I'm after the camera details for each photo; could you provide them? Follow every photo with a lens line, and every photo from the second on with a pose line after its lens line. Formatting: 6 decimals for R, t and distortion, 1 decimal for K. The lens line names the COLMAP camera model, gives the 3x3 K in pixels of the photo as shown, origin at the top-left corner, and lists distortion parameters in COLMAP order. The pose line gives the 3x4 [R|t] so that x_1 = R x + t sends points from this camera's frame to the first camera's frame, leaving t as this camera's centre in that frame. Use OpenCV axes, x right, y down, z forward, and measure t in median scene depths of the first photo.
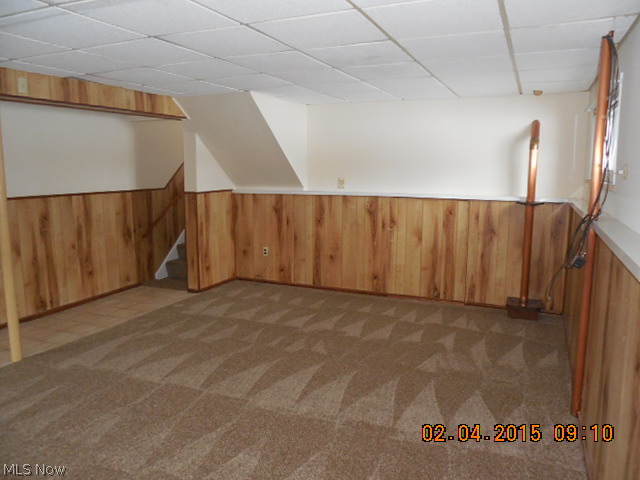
lens RADIAL K [[486.3, 0, 320.2], [0, 486.3, 235.6], [0, 0, 1]] dist [-0.081610, 0.054577]
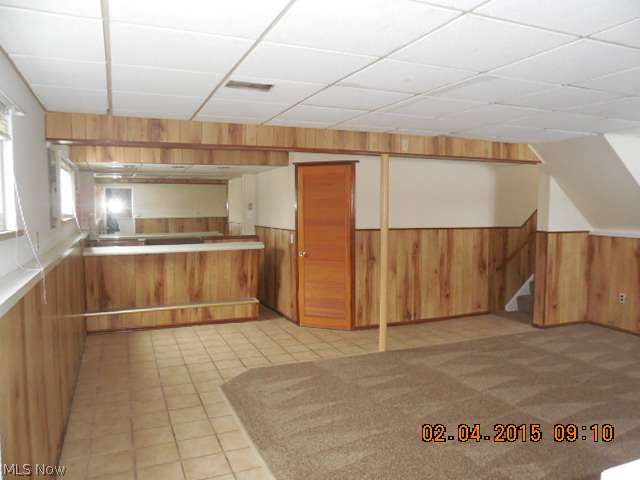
lens RADIAL K [[486.3, 0, 320.2], [0, 486.3, 235.6], [0, 0, 1]] dist [-0.081610, 0.054577]
pose [[0.727536, 0.049205, -0.684302, 0.102379], [-0.104224, 0.993775, -0.039350, 0.011581], [0.678107, 0.099949, 0.728136, -0.096137]]
